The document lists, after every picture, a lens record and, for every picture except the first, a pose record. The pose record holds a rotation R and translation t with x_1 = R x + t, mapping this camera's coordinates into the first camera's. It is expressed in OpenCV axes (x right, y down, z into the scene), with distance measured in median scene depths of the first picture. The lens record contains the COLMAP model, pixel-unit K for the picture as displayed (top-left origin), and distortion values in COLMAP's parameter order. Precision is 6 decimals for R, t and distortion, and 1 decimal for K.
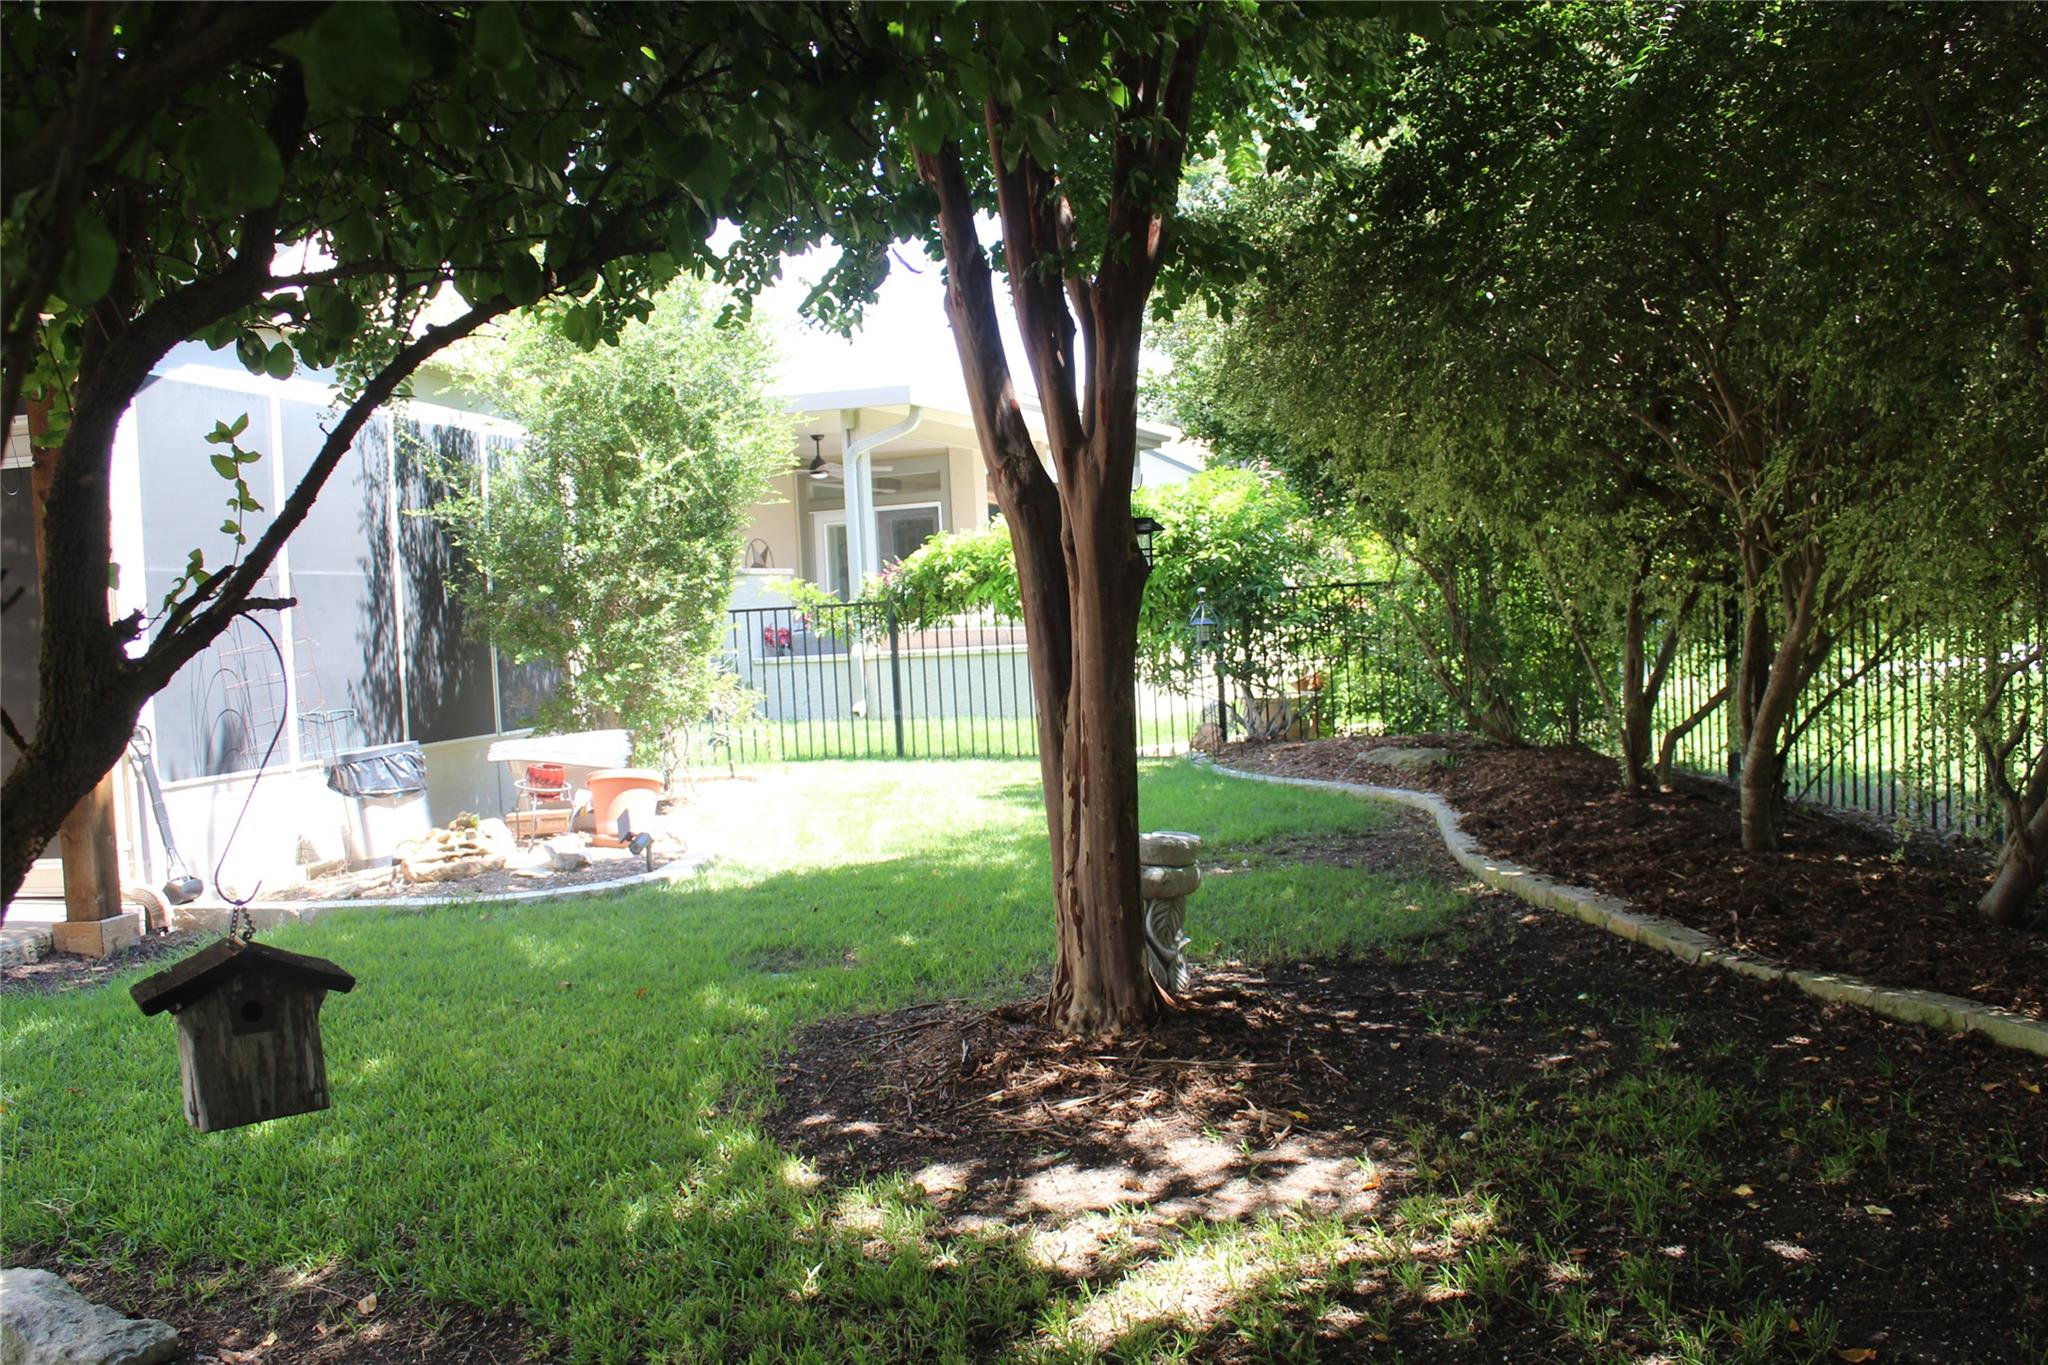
lens RADIAL K [[1892.5, 0, 1024.0], [0, 1892.5, 682.5], [0, 0, 1]] dist [-0.162200, 0.188466]
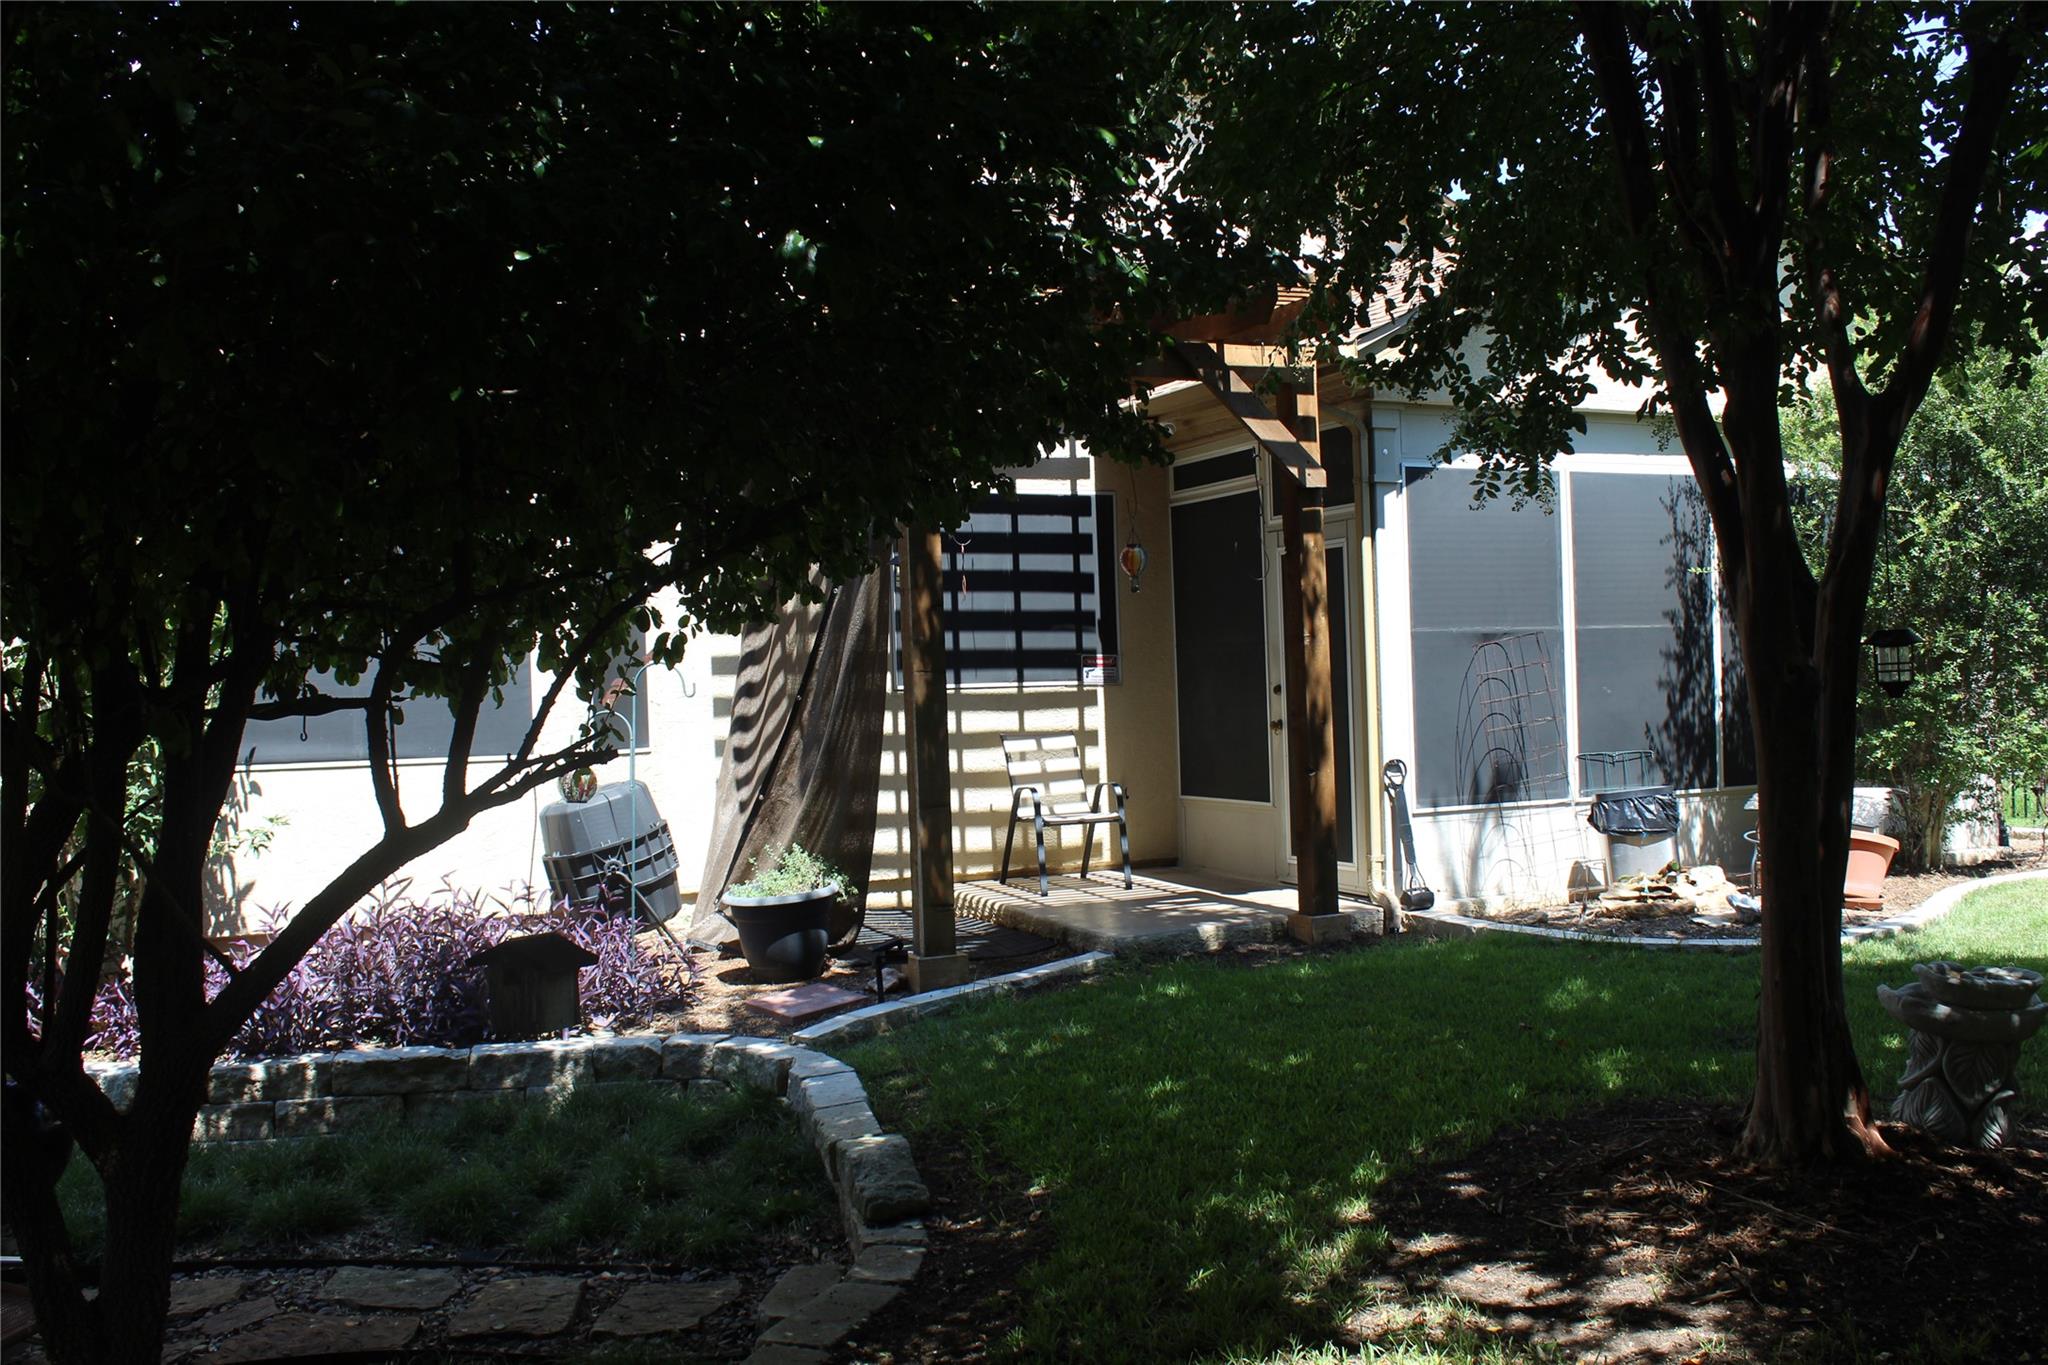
lens RADIAL K [[1892.5, 0, 1024.0], [0, 1892.5, 682.5], [0, 0, 1]] dist [-0.162200, 0.188466]
pose [[0.568807, 0.033546, -0.821786, 0.318301], [-0.026924, 0.999392, 0.022160, -0.038901], [0.822030, 0.009520, 0.569364, 0.073550]]
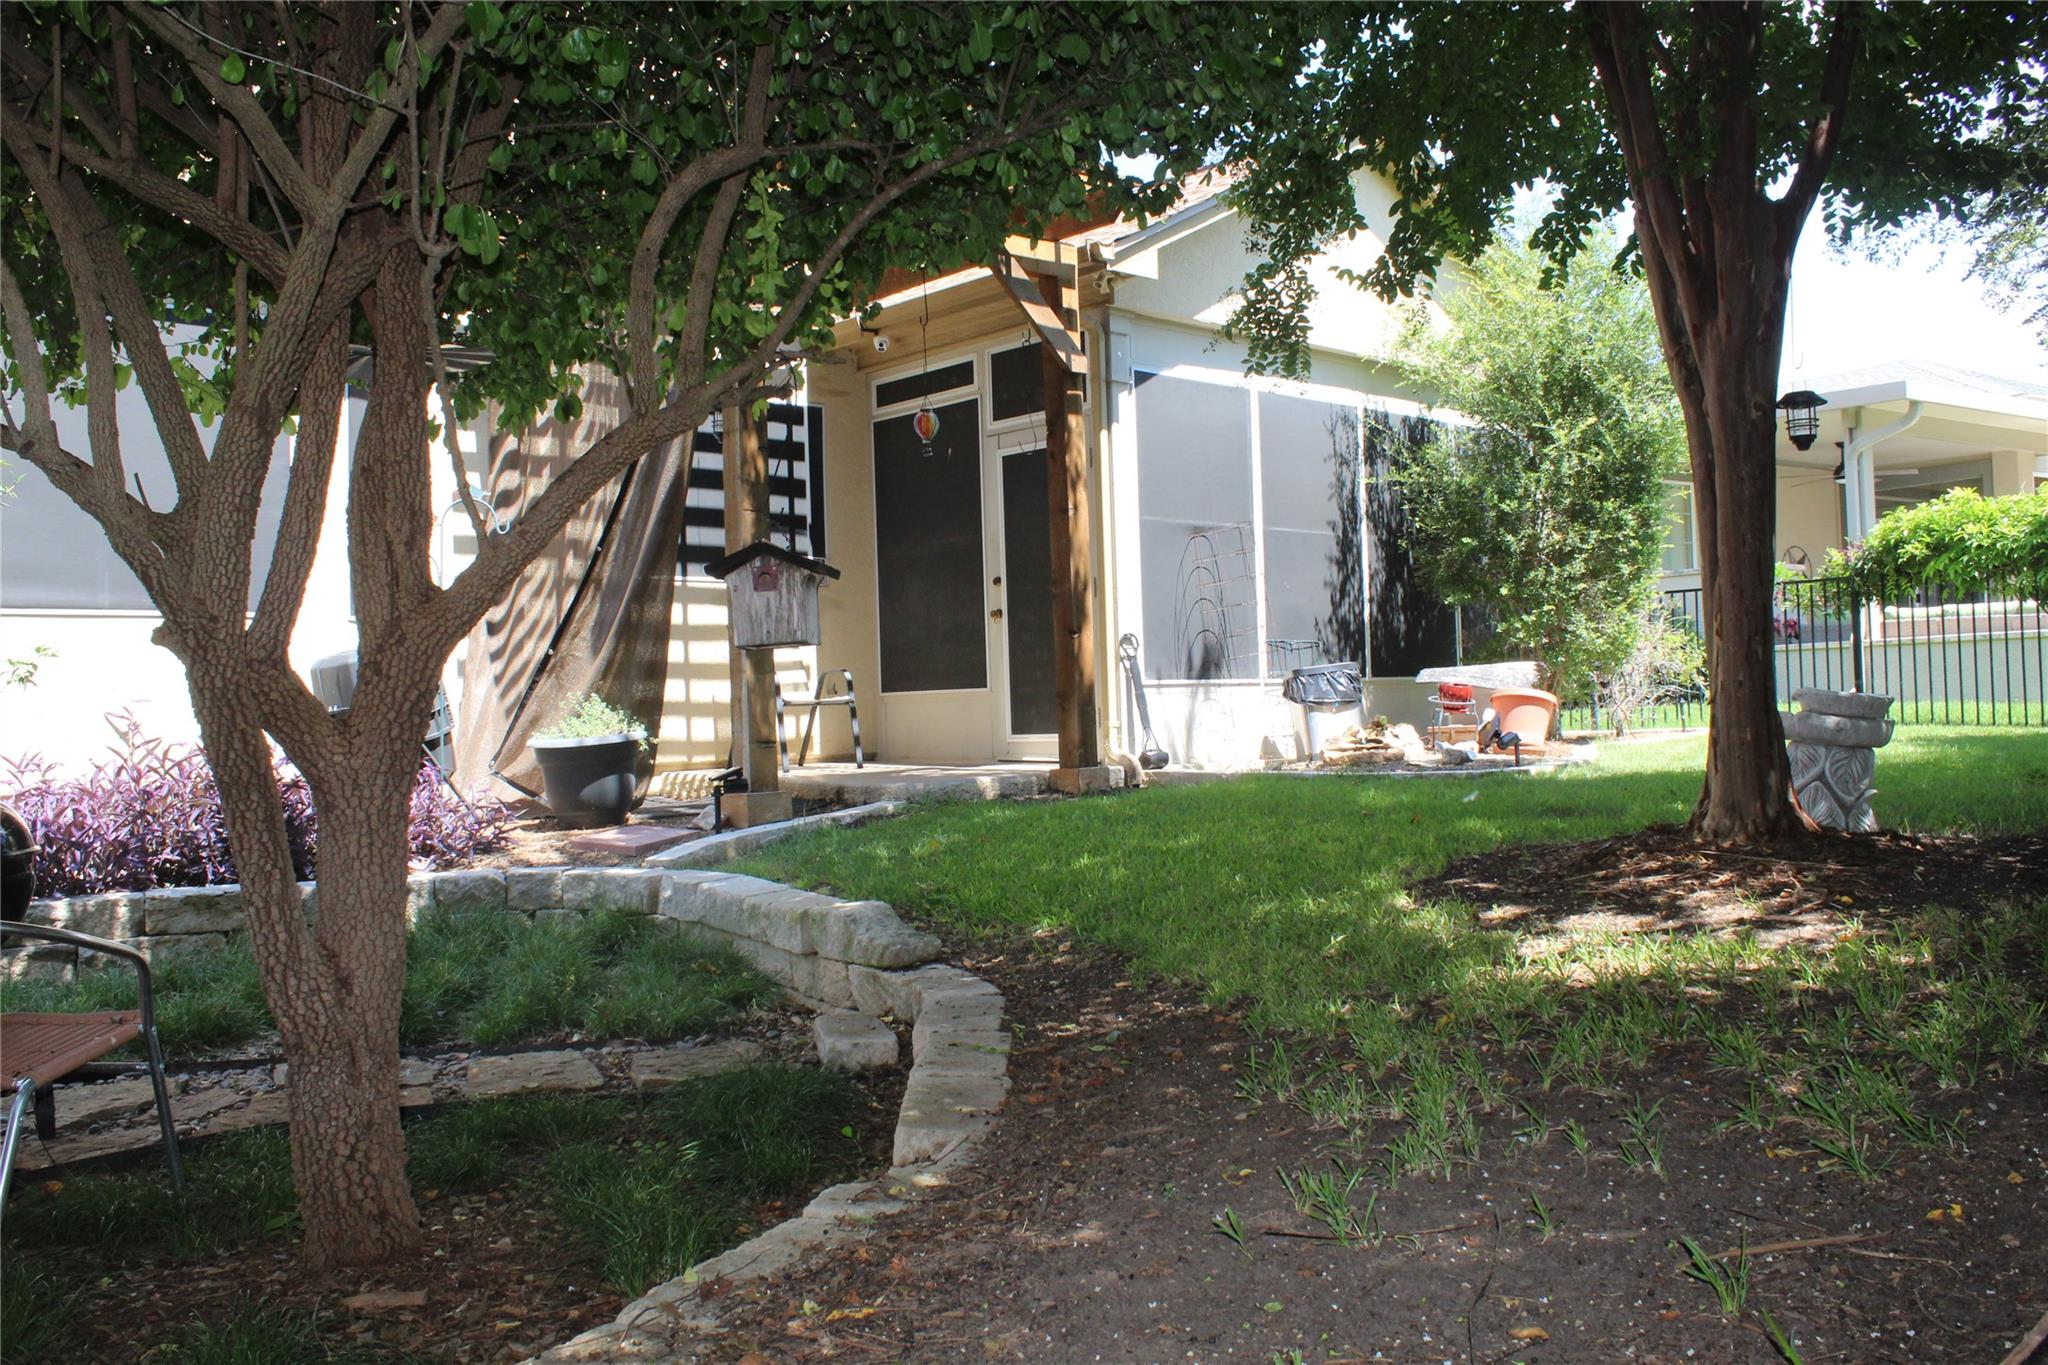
lens RADIAL K [[1706.9, 0, 1014.4], [0, 1706.9, 691.0], [0, 0, 1]] dist [-0.195278, 0.191038]
pose [[0.796796, 0.019096, -0.603947, 0.156319], [-0.031601, 0.999450, -0.010091, 0.063483], [0.603422, 0.027125, 0.796960, -0.021286]]
